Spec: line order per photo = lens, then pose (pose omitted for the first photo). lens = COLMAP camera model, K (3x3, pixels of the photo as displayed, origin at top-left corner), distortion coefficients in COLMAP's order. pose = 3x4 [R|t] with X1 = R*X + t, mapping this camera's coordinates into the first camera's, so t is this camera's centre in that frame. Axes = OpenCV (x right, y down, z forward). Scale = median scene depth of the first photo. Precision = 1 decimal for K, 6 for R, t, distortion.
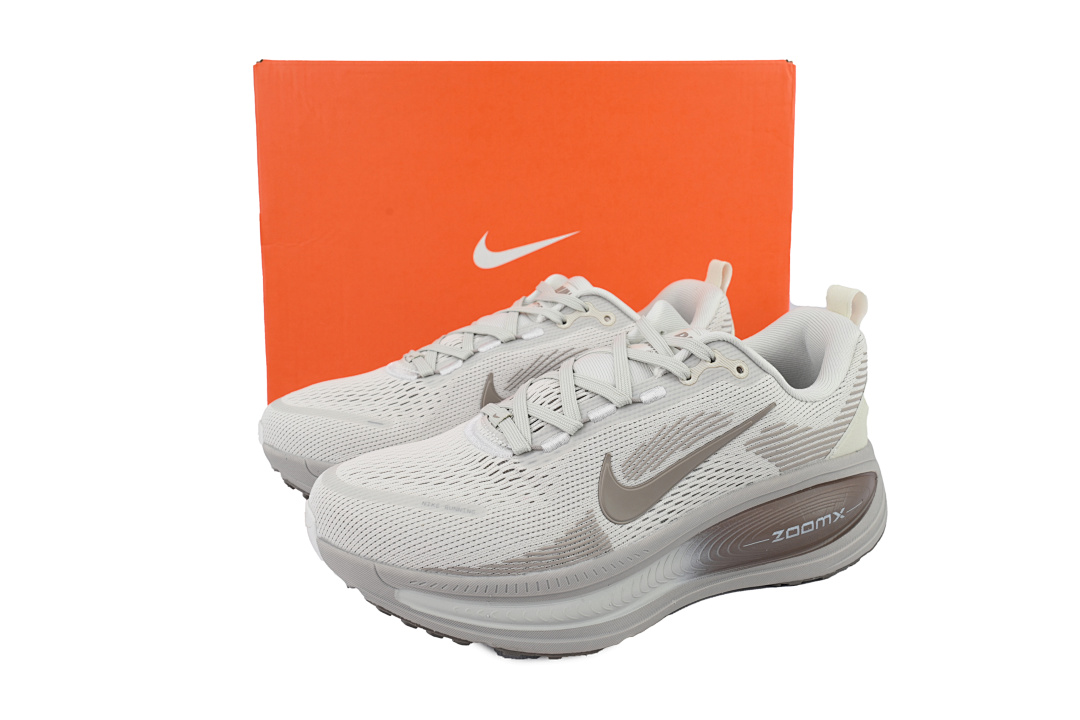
lens RADIAL K [[843.5, 0, 540.0], [0, 843.5, 360.0], [0, 0, 1]] dist [0.002646, -0.002006]
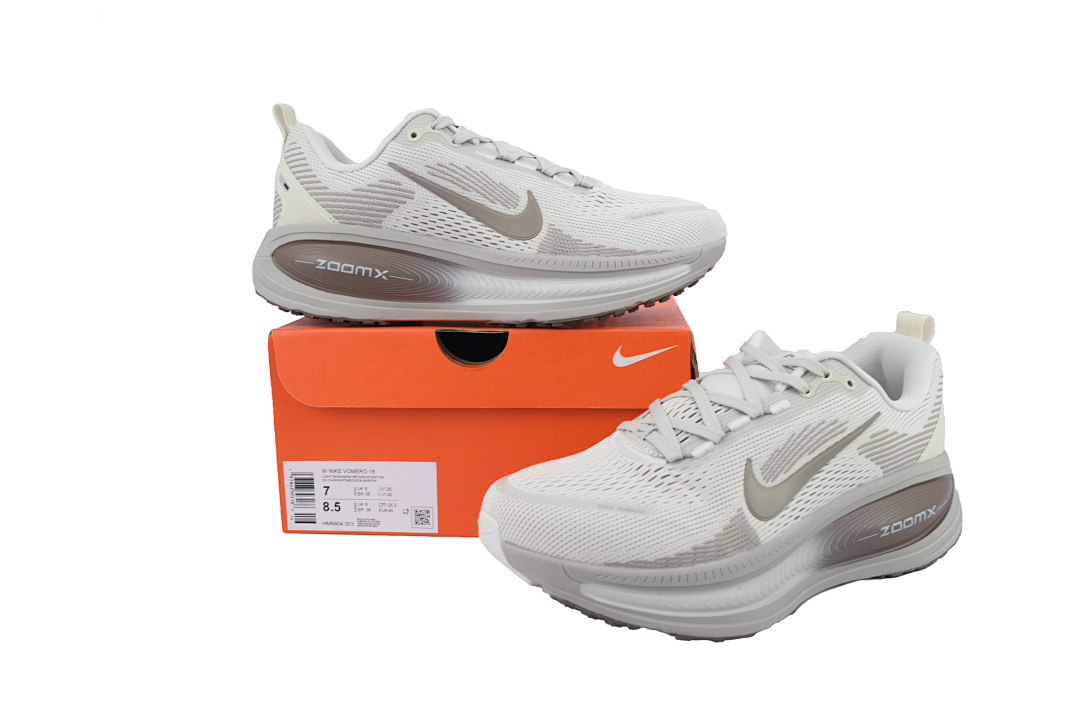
lens RADIAL K [[843.5, 0, 540.0], [0, 843.5, 360.0], [0, 0, 1]] dist [0.002646, -0.002006]
pose [[0.997305, -0.024114, 0.069292, -0.272136], [0.028557, 0.997550, -0.063861, 0.042644], [-0.067583, 0.065667, 0.995550, -0.117482]]
